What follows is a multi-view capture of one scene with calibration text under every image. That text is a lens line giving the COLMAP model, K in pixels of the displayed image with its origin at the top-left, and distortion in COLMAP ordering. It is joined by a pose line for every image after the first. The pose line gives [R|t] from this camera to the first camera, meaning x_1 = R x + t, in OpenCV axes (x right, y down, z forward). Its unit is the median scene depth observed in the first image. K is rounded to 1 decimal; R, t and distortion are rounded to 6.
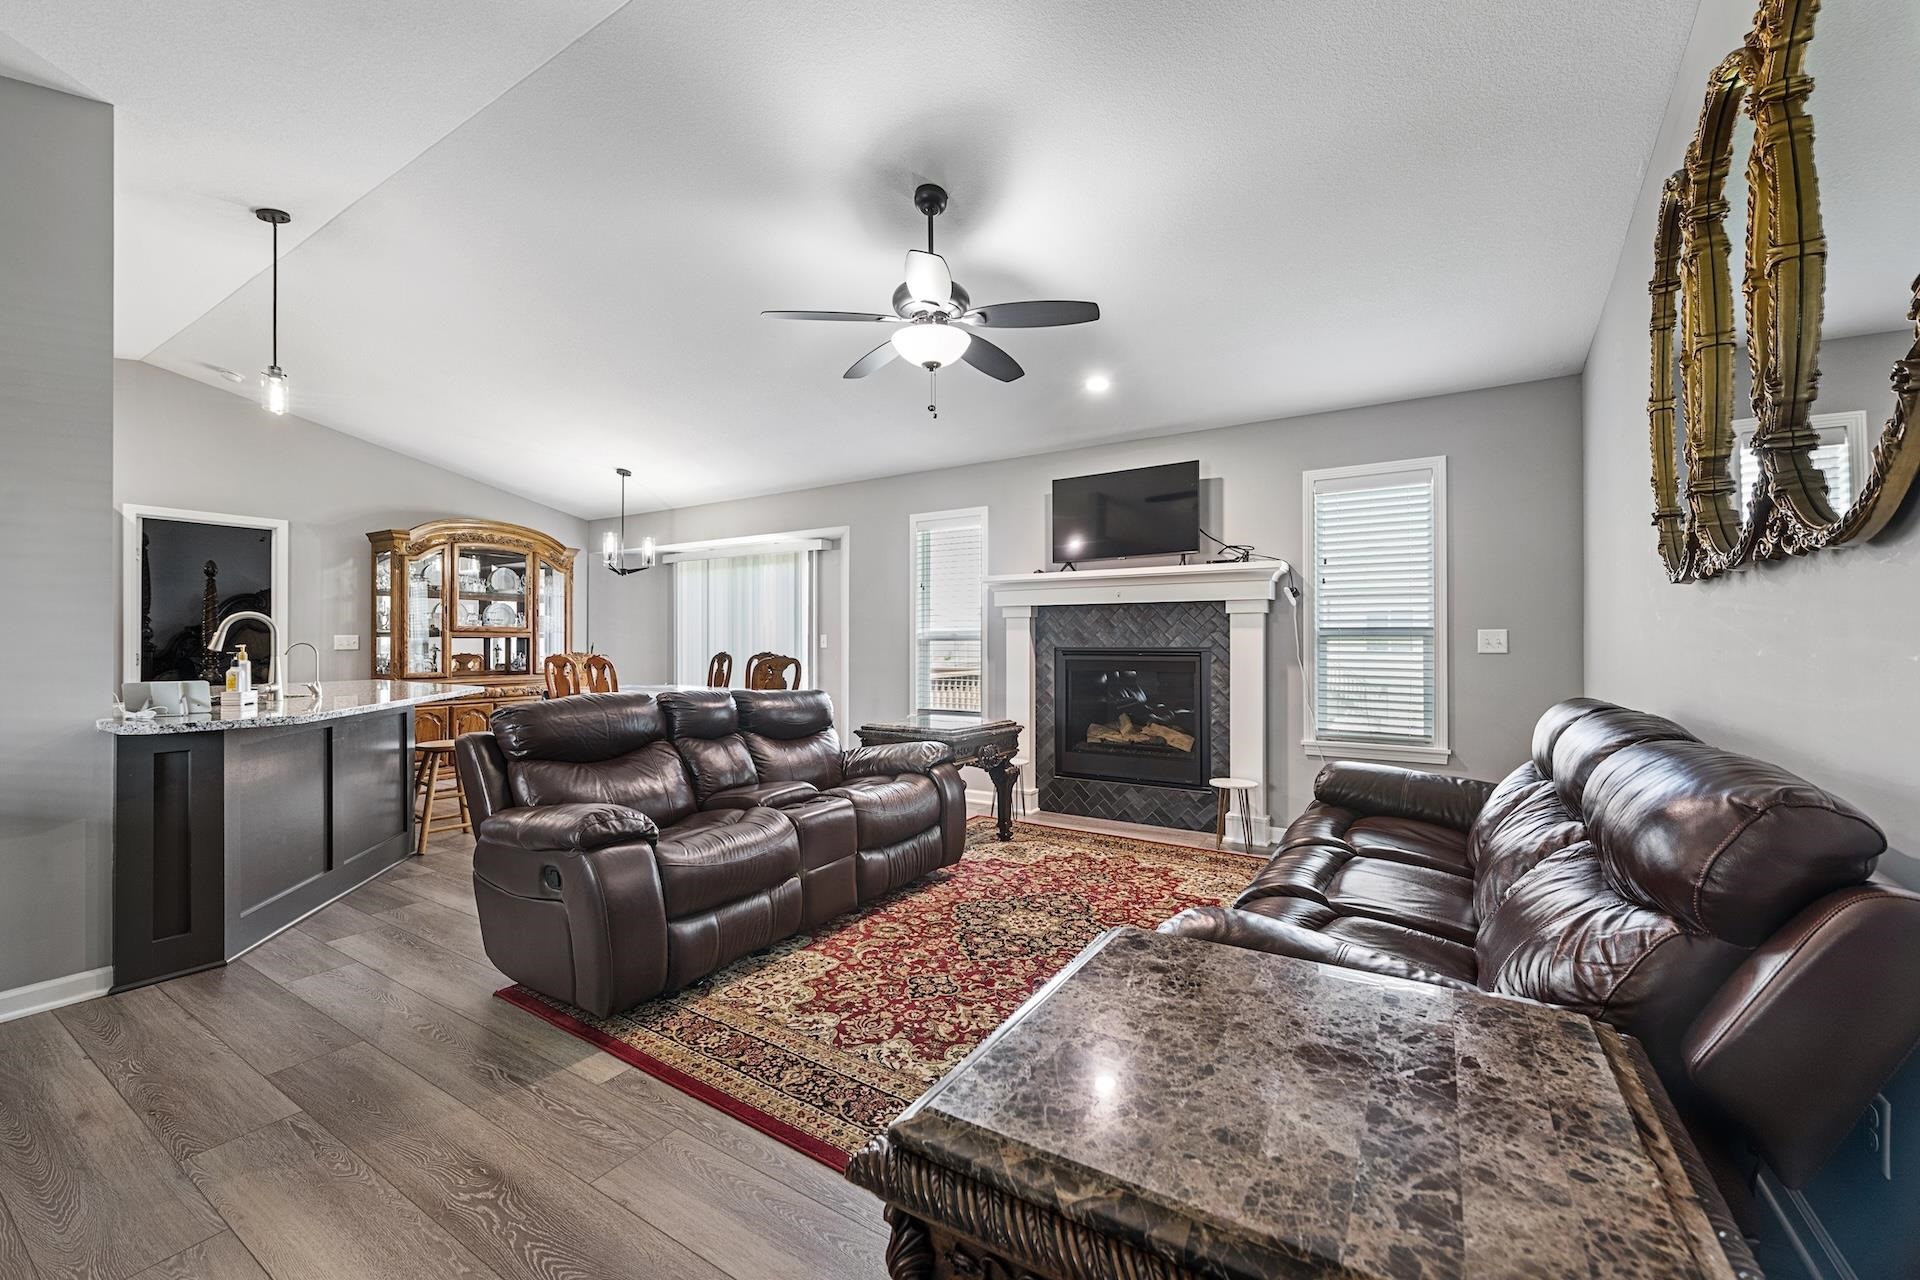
lens RADIAL K [[764.6, 0, 953.5], [0, 764.6, 641.2], [0, 0, 1]] dist [0.001692, -0.000613]
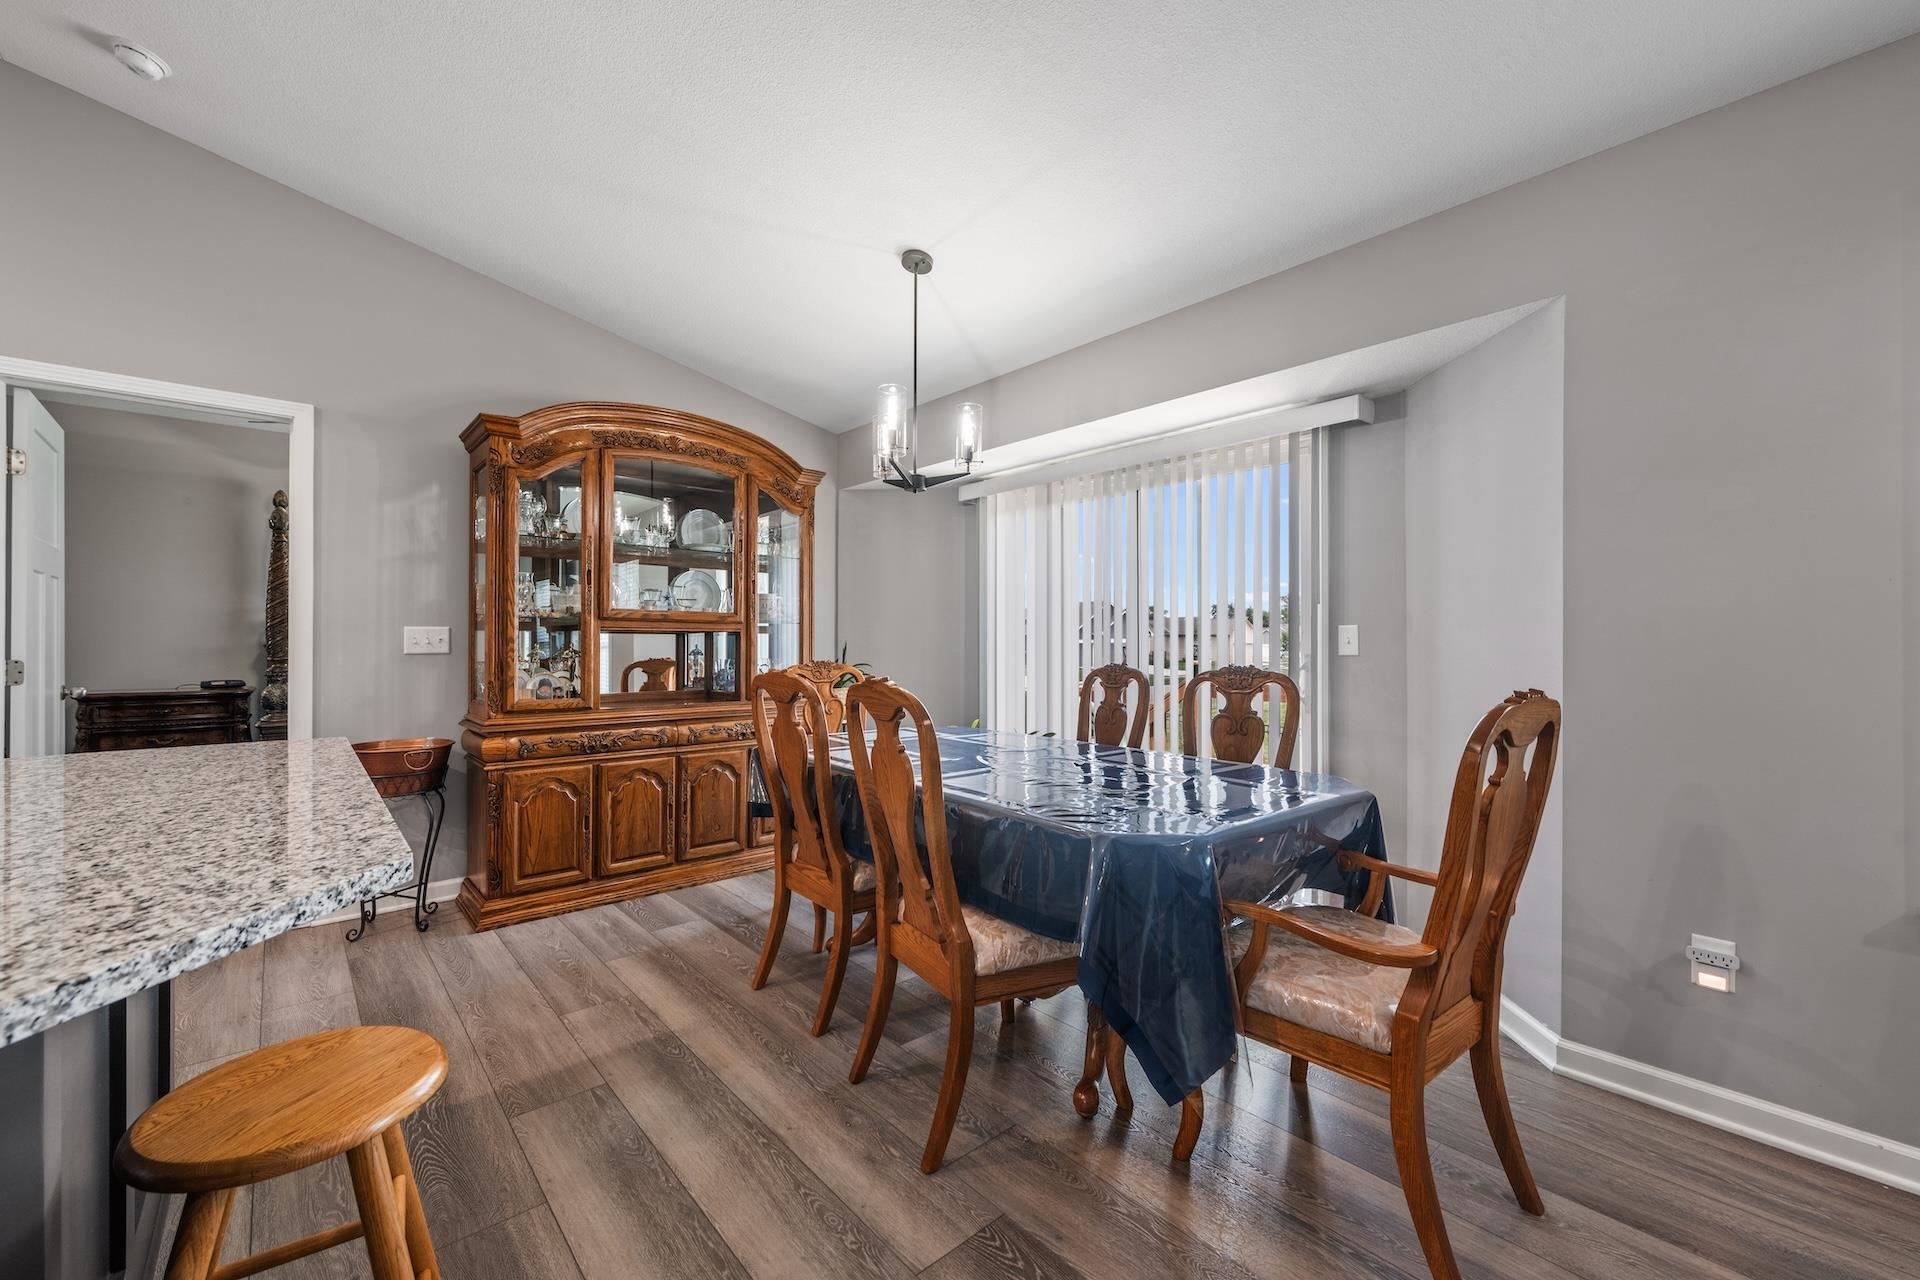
lens RADIAL K [[764.6, 0, 964.7], [0, 764.6, 644.7], [0, 0, 1]] dist [0.001692, -0.000613]
pose [[0.964147, 0.003323, -0.265350, -0.268447], [-0.001955, 0.999983, 0.005418, 0.001158], [0.265363, -0.004705, 0.964137, 0.541502]]
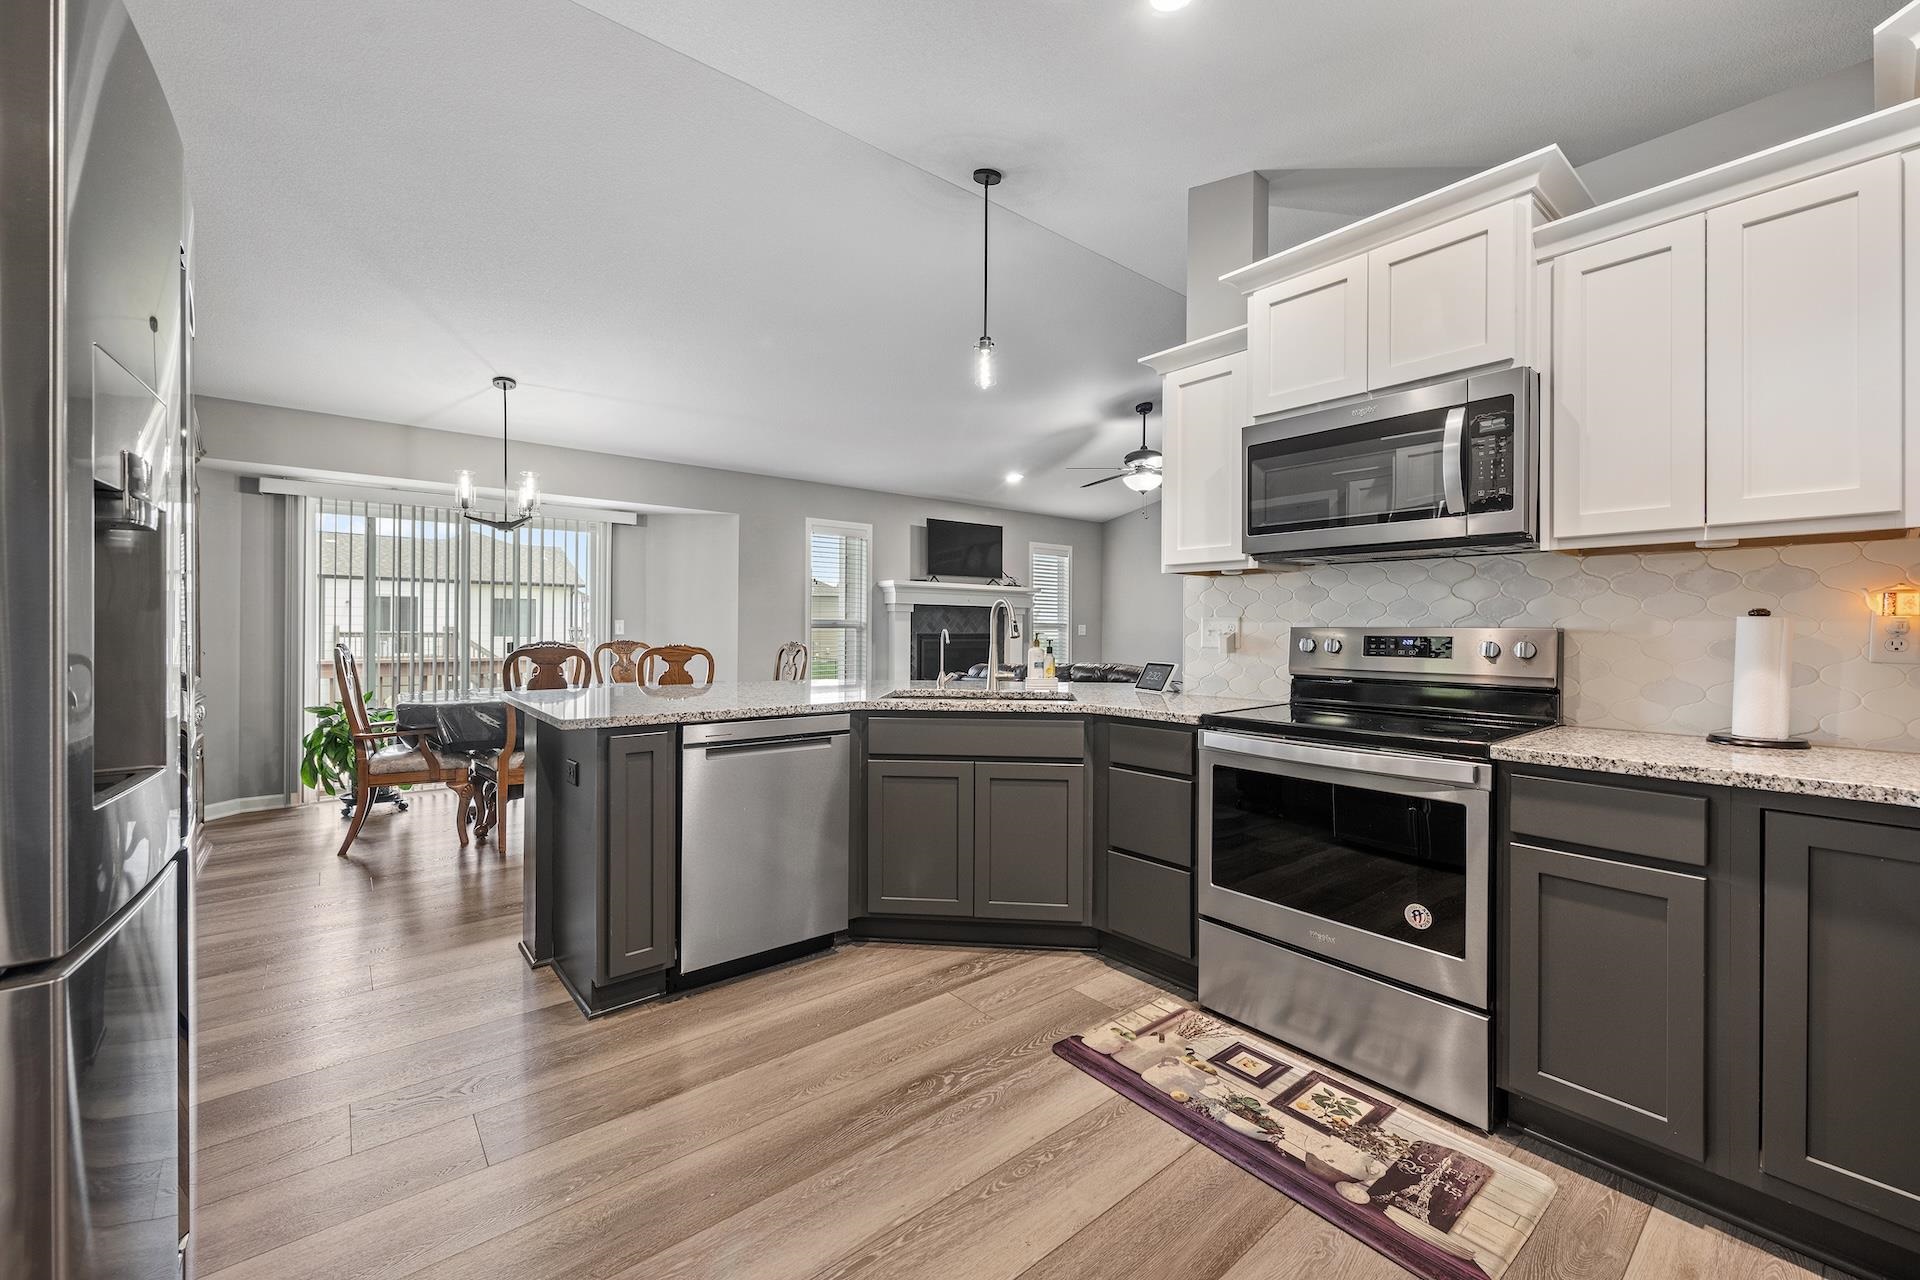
lens RADIAL K [[764.6, 0, 959.6], [0, 764.6, 629.8], [0, 0, 1]] dist [0.001692, -0.000613]
pose [[0.295256, -0.003496, 0.955412, -0.915340], [-0.004387, 0.999978, 0.005015, -0.006165], [-0.955408, -0.005672, 0.295234, 0.392176]]
